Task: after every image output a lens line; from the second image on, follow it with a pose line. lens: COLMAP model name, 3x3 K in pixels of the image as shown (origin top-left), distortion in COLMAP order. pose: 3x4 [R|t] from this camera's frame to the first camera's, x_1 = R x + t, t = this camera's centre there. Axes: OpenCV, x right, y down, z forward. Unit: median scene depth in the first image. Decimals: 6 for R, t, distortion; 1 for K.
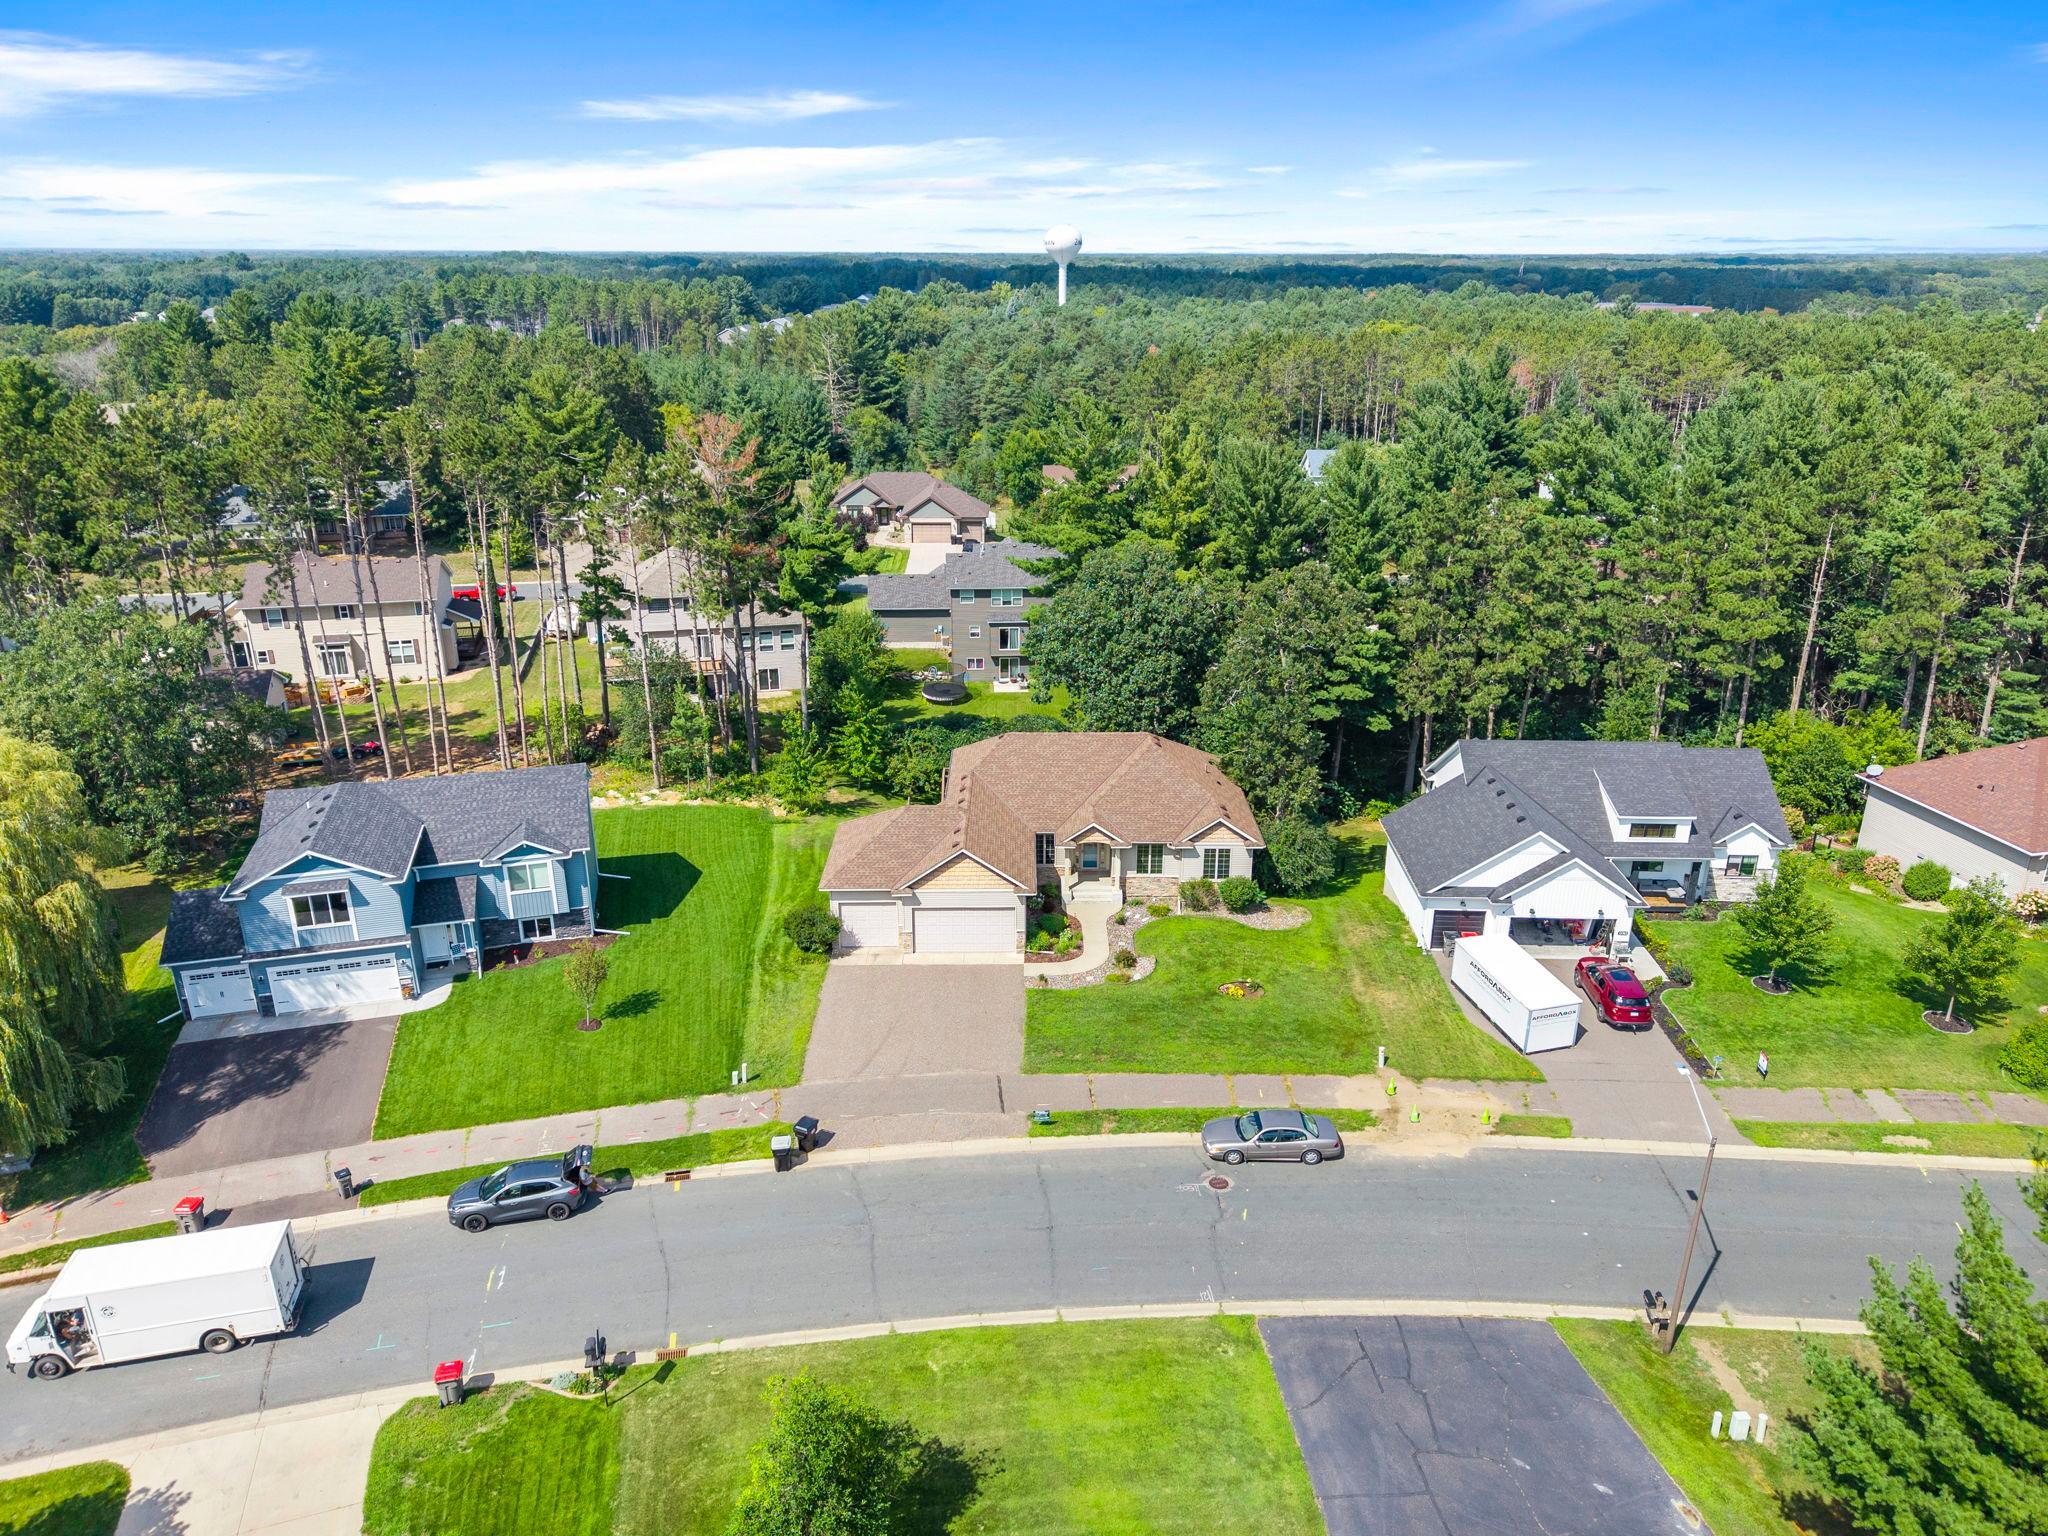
lens RADIAL K [[1397.4, 0, 1024.2], [0, 1397.4, 741.3], [0, 0, 1]] dist [0.038086, -0.061706]
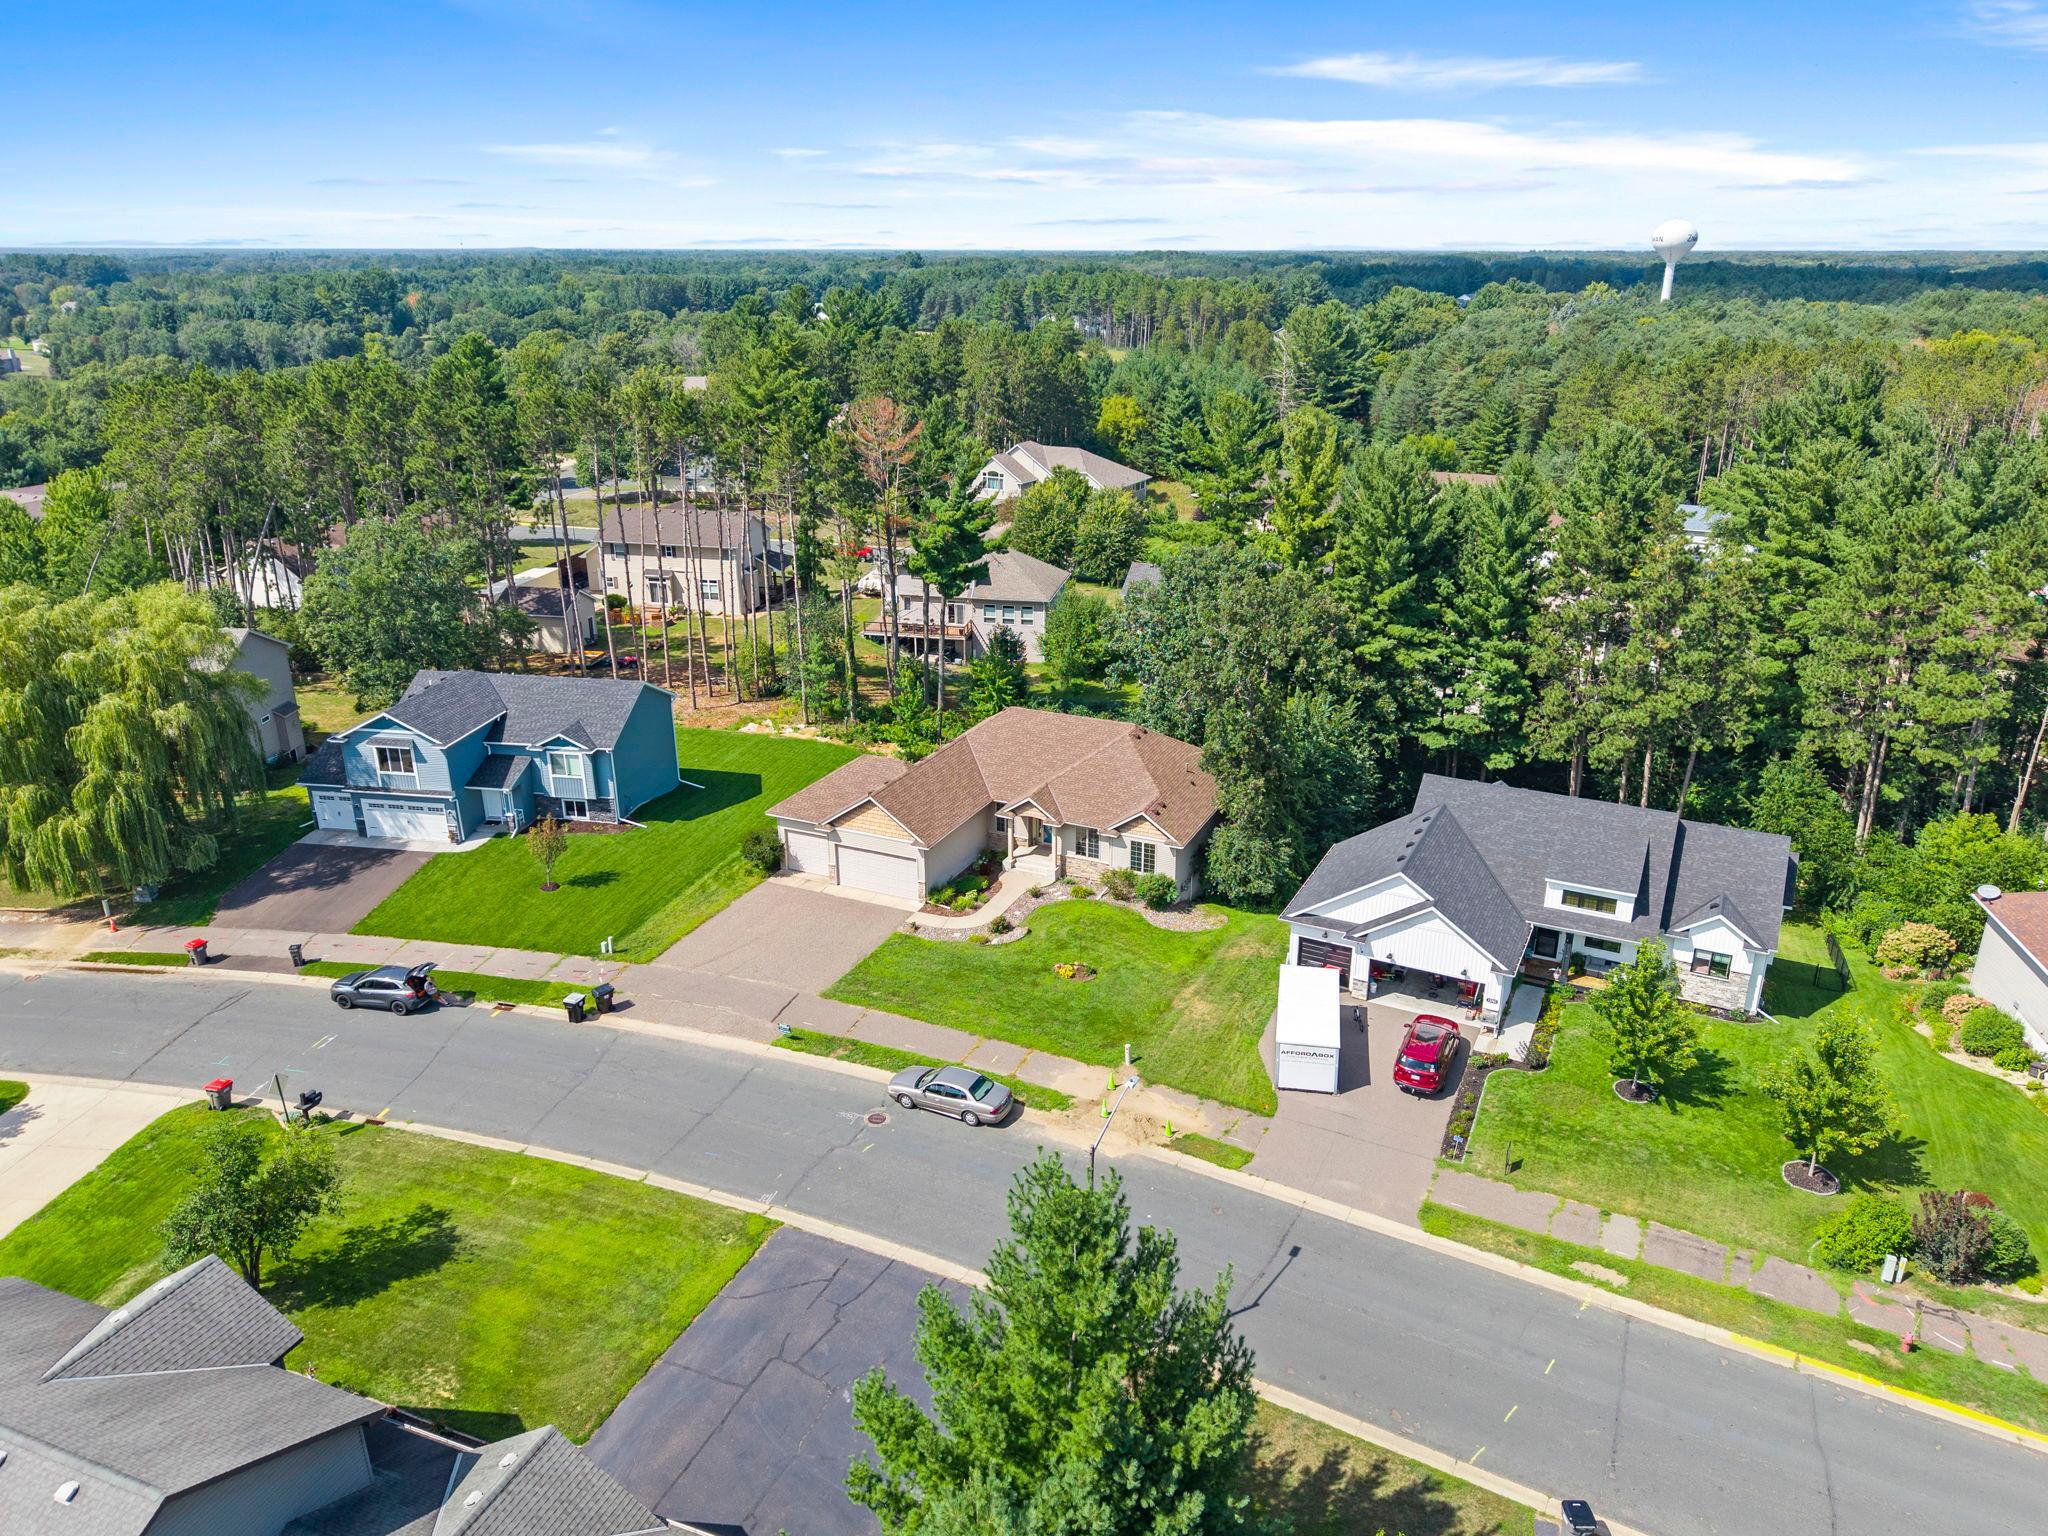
lens RADIAL K [[1397.4, 0, 1024.2], [0, 1397.4, 741.3], [0, 0, 1]] dist [0.038086, -0.061706]
pose [[0.907243, 0.139056, -0.396955, 0.458620], [-0.138577, 0.989896, 0.030048, -0.014159], [0.397122, 0.027748, 0.917346, 0.038168]]
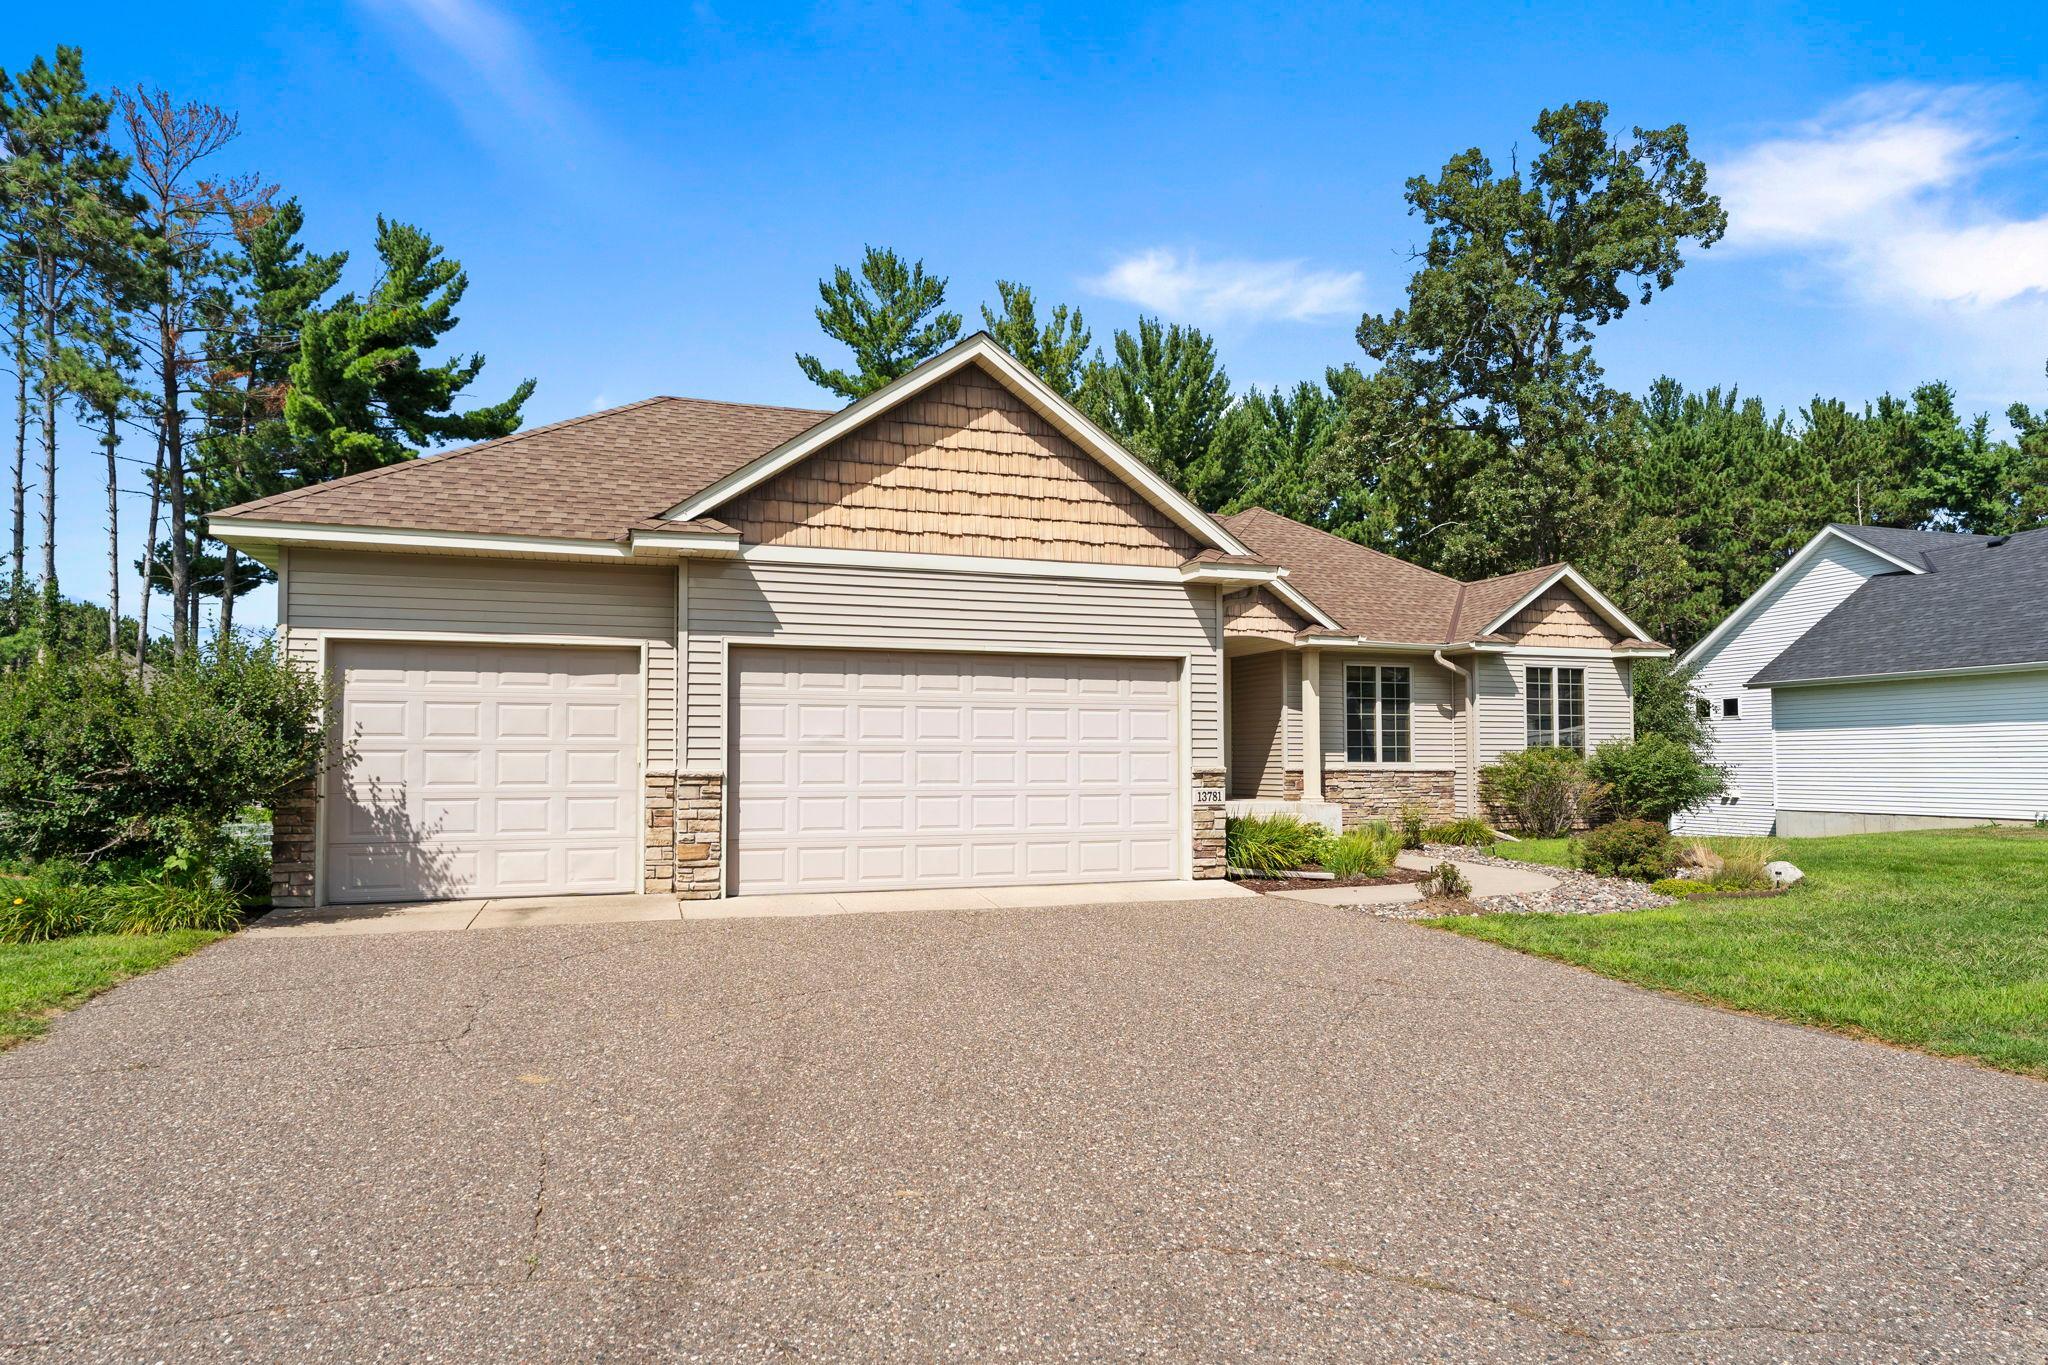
lens RADIAL K [[1222.5, 0, 1023.9], [0, 1222.5, 760.2], [0, 0, 1]] dist [-0.001061, -0.000348]
pose [[0.943740, -0.001291, 0.330685, -0.094988], [0.119085, 0.934228, -0.336209, 0.191269], [-0.308502, 0.356674, 0.881822, 0.788226]]
